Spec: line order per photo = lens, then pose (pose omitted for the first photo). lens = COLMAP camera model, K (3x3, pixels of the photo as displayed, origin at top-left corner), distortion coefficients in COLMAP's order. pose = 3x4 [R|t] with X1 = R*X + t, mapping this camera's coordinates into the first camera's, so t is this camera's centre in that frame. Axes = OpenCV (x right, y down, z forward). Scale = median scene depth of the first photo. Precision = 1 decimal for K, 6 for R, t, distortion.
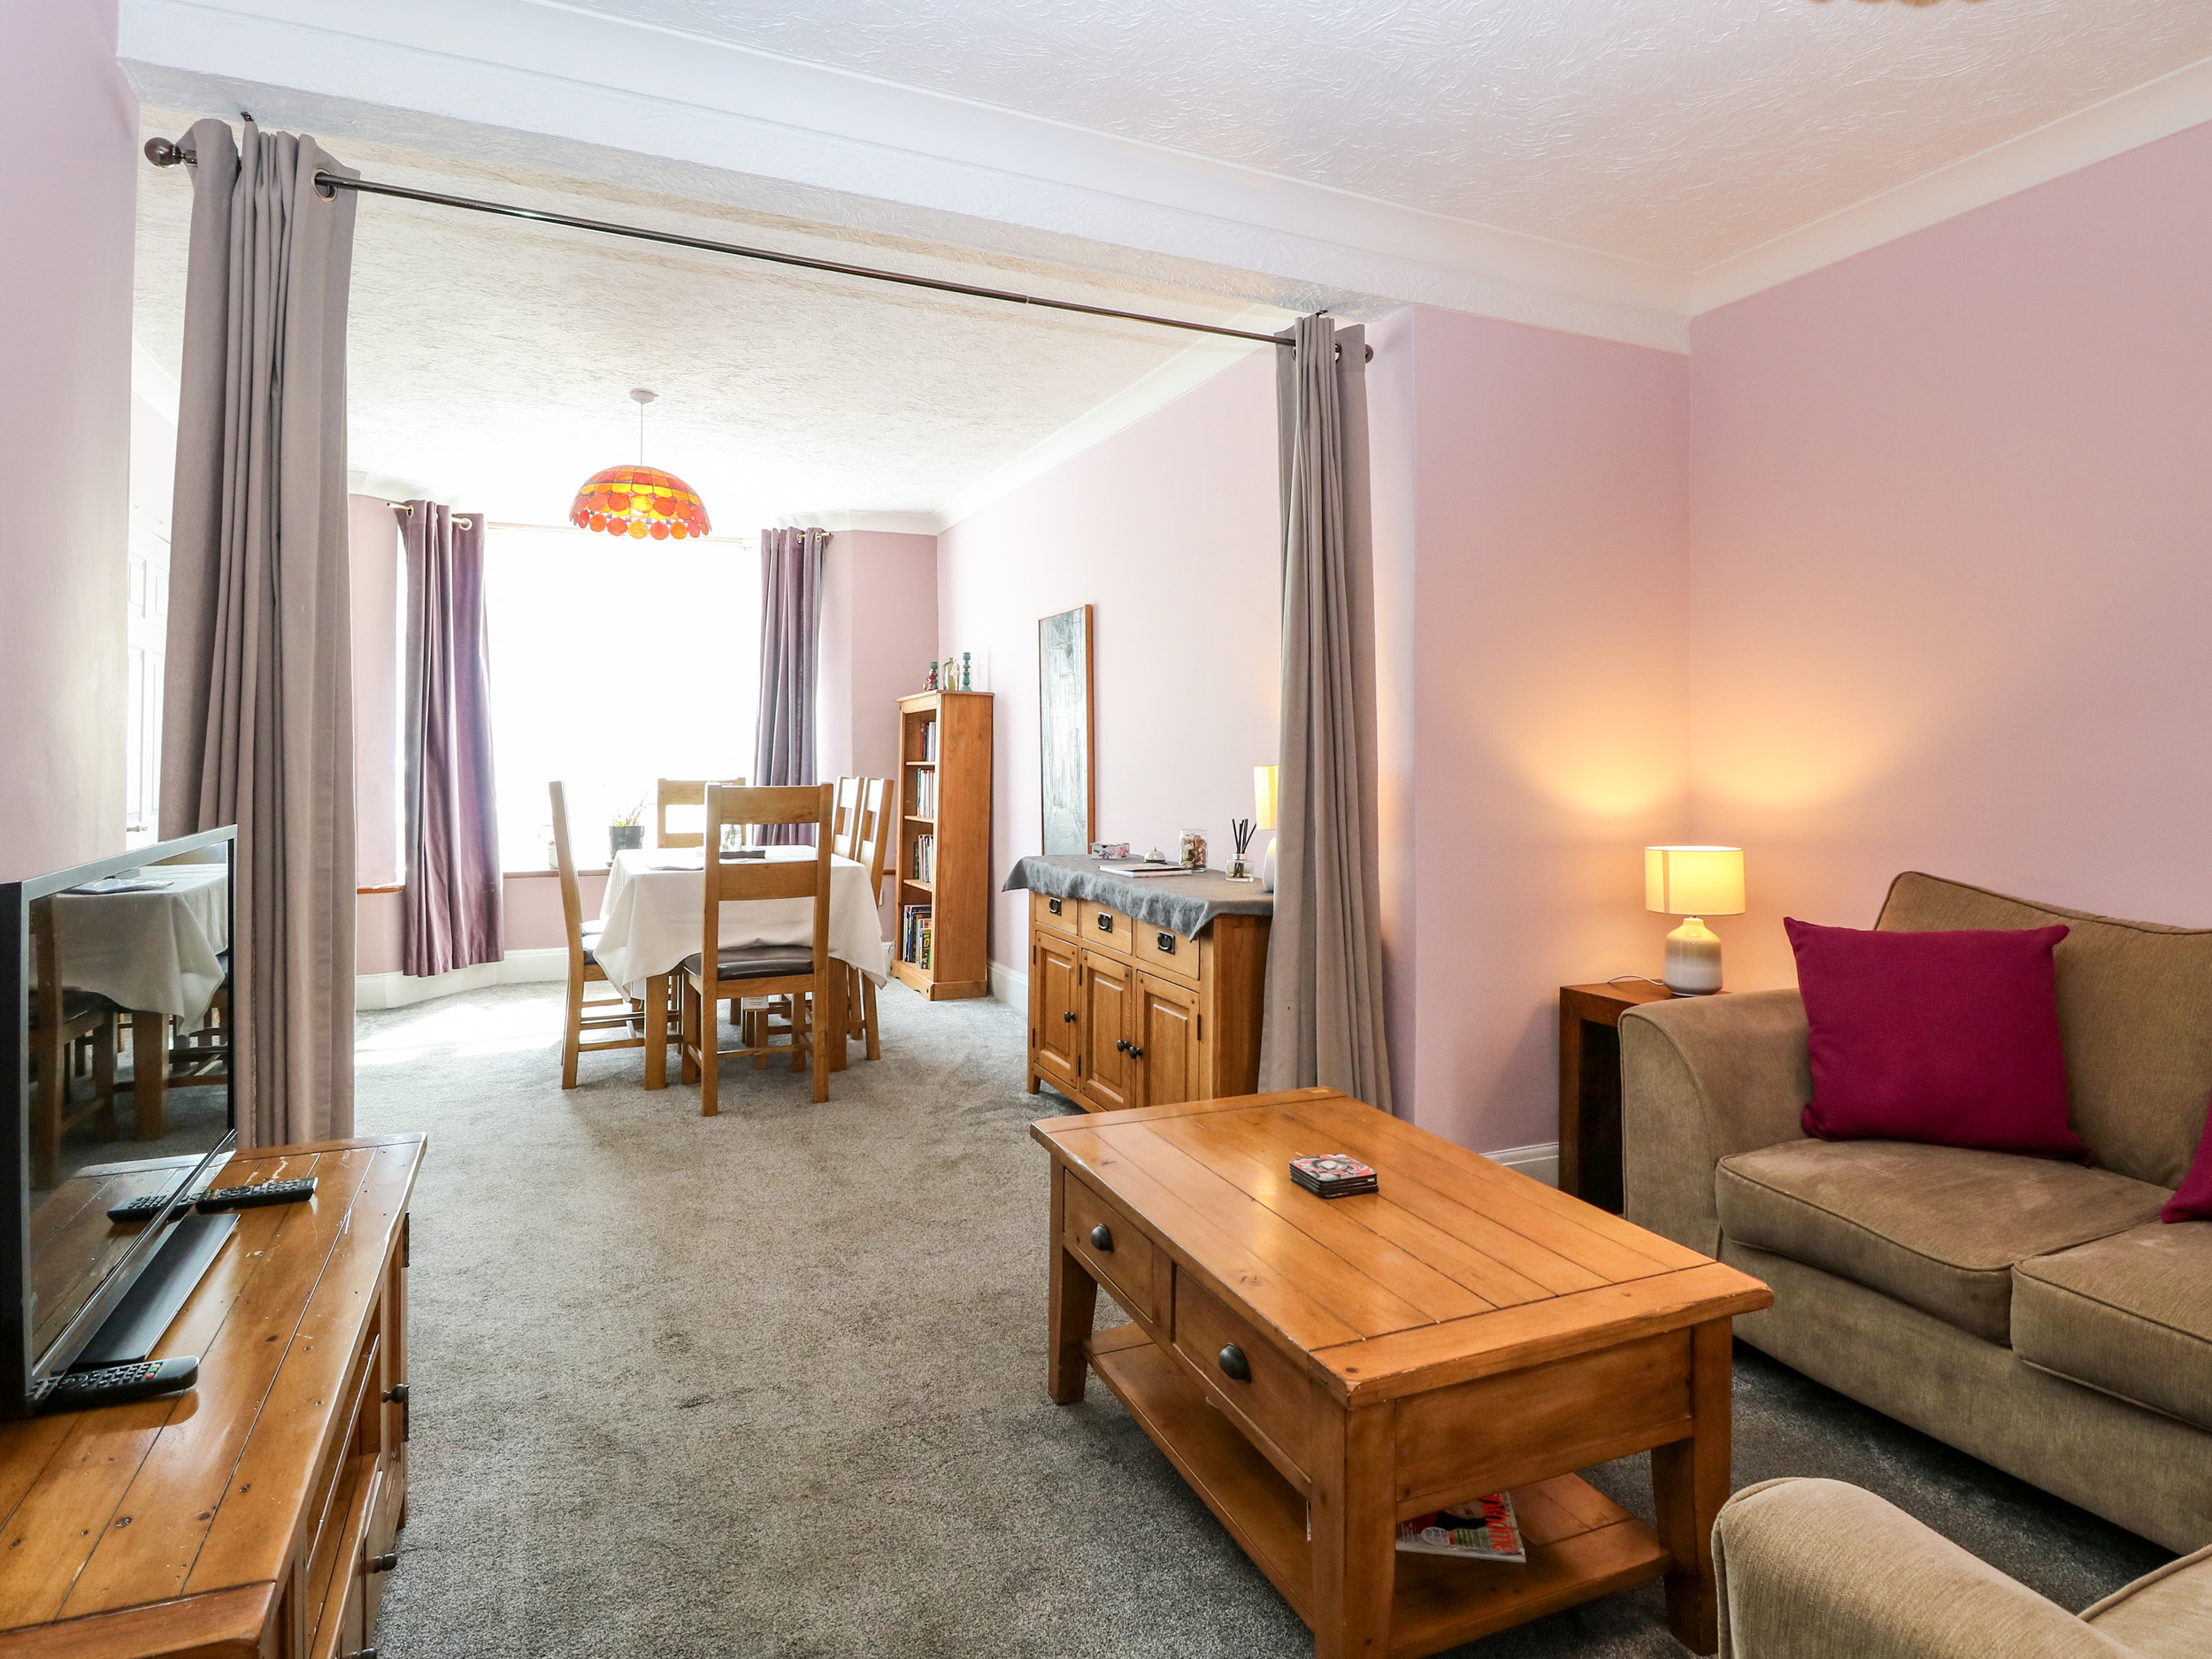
lens RADIAL K [[1226.8, 0, 1099.0], [0, 1226.8, 775.8], [0, 0, 1]] dist [-0.000704, -0.009370]
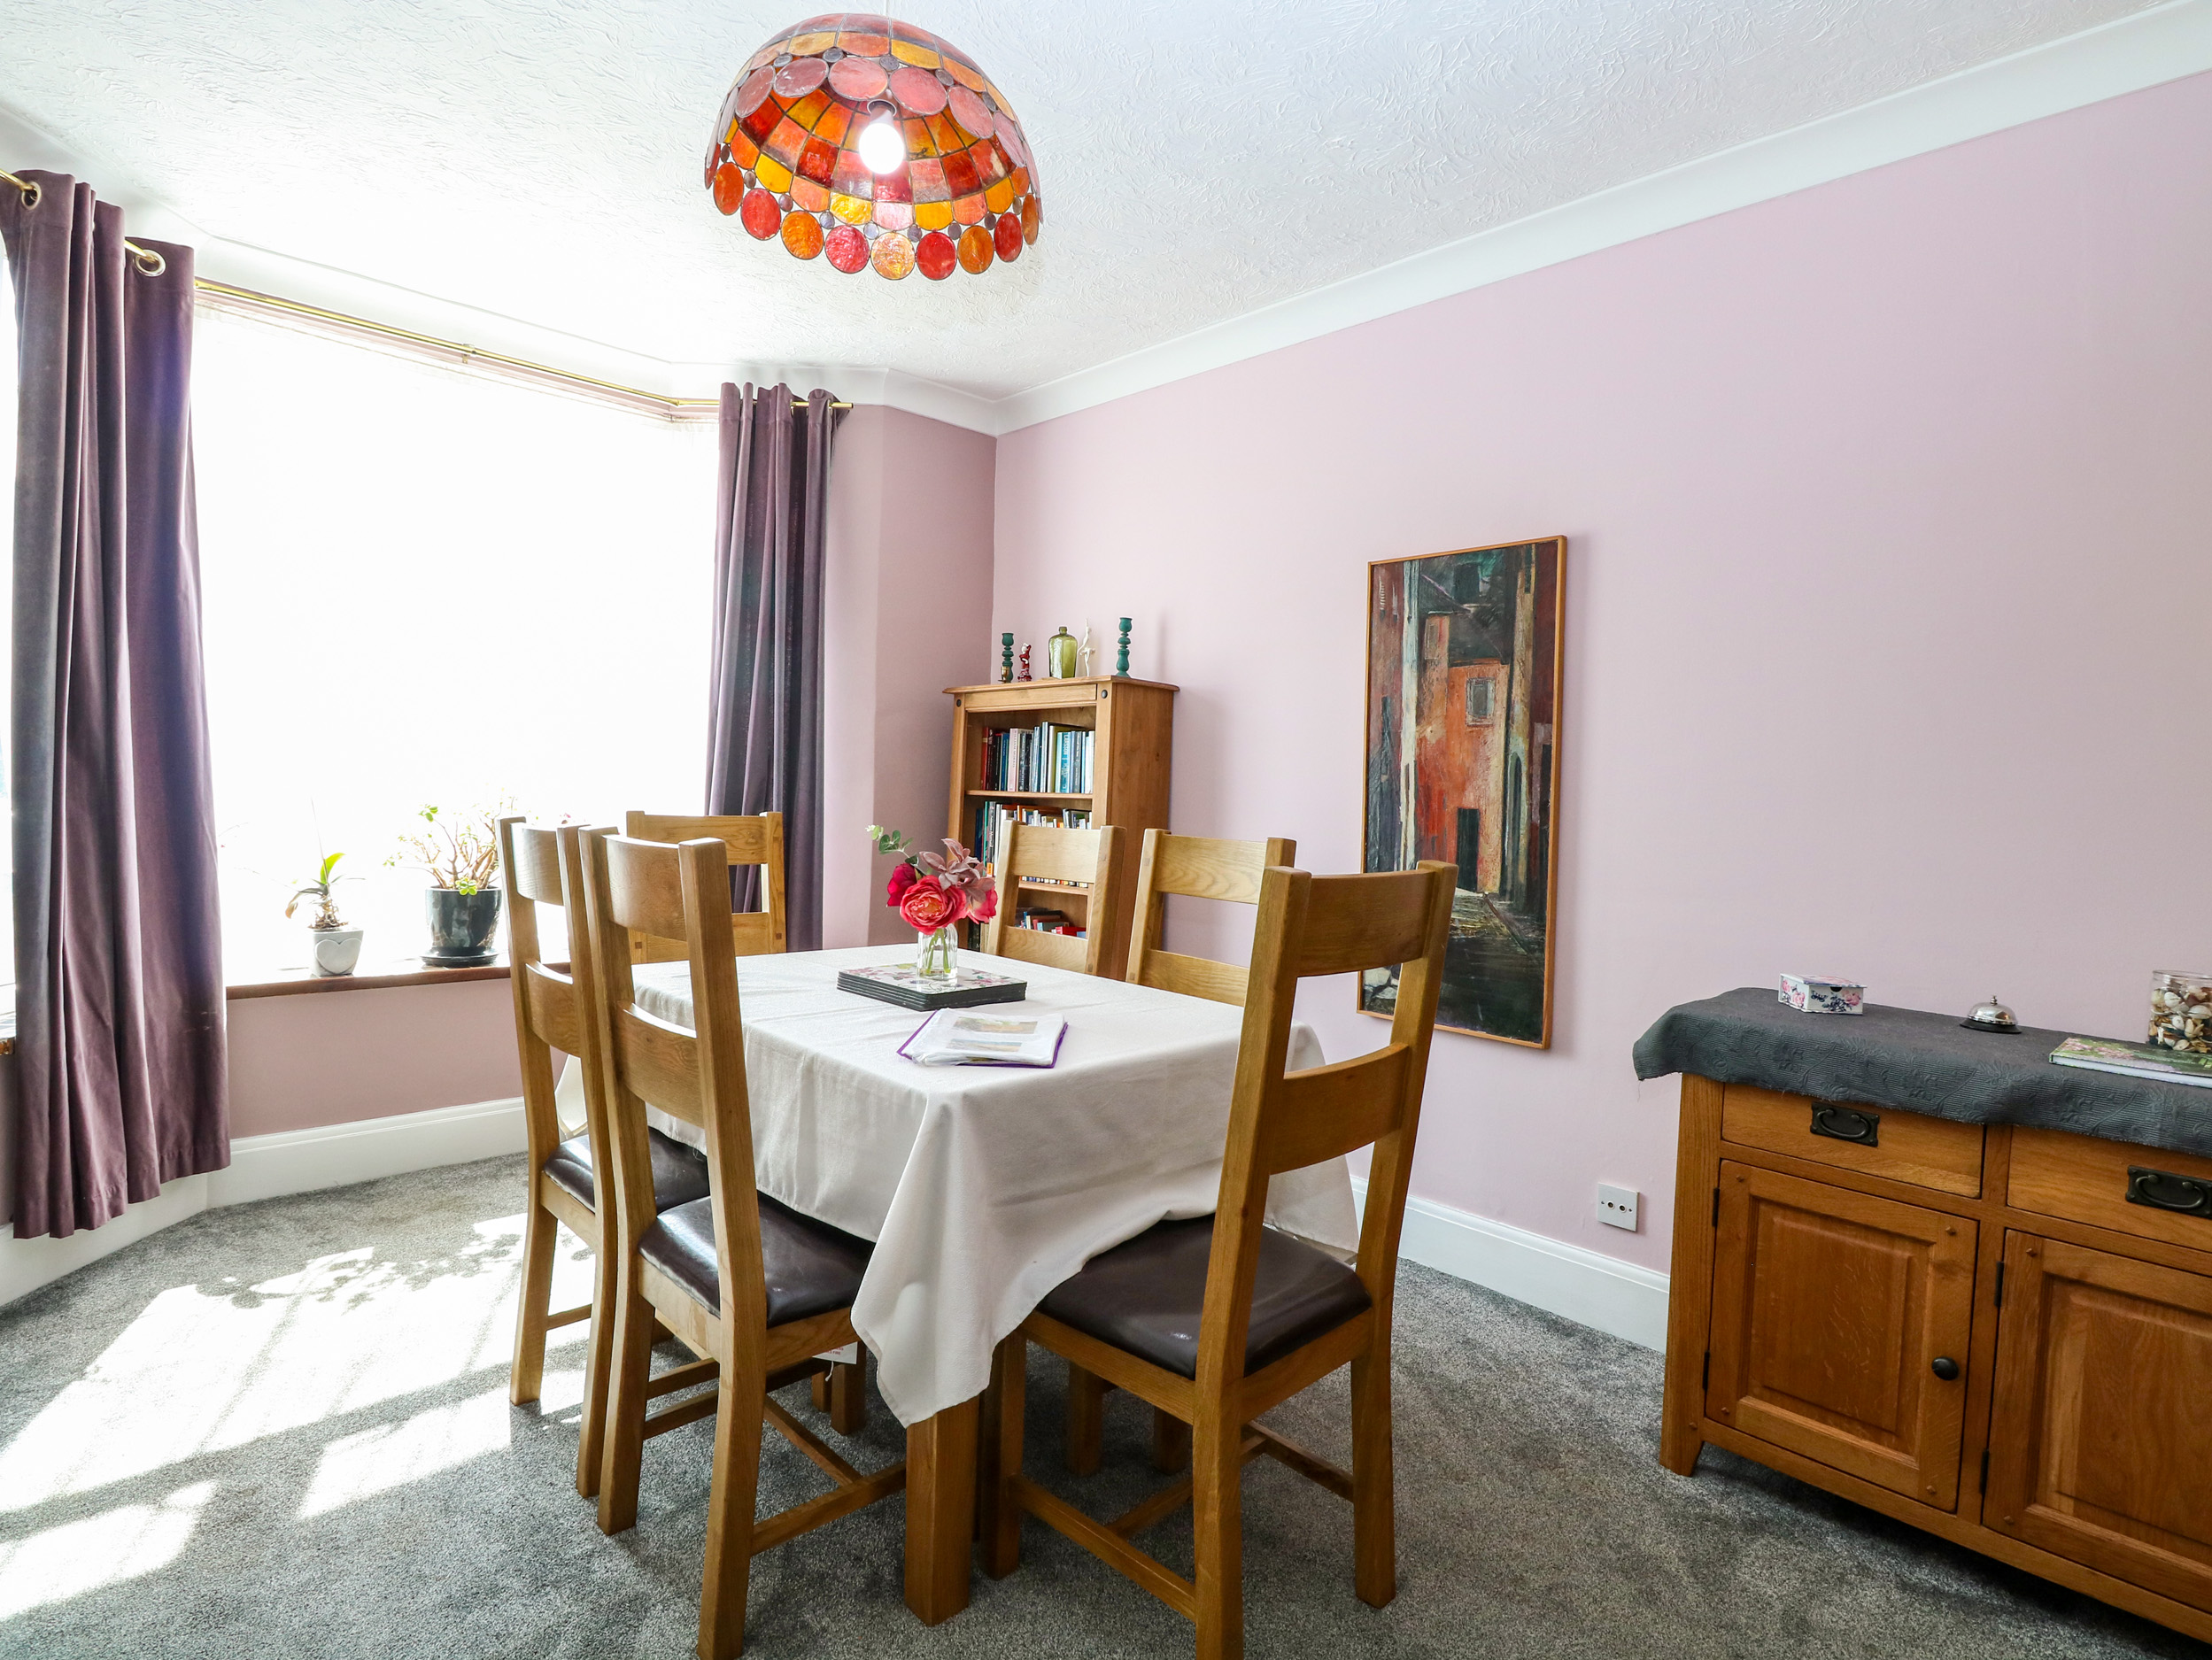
lens RADIAL K [[1233.9, 0, 1118.4], [0, 1233.9, 831.4], [0, 0, 1]] dist [-0.000299, -0.000352]
pose [[0.944923, 0.024434, 0.326379, -0.314250], [-0.034822, 0.999055, 0.026023, -0.009713], [-0.325435, -0.035955, 0.944881, 0.418255]]
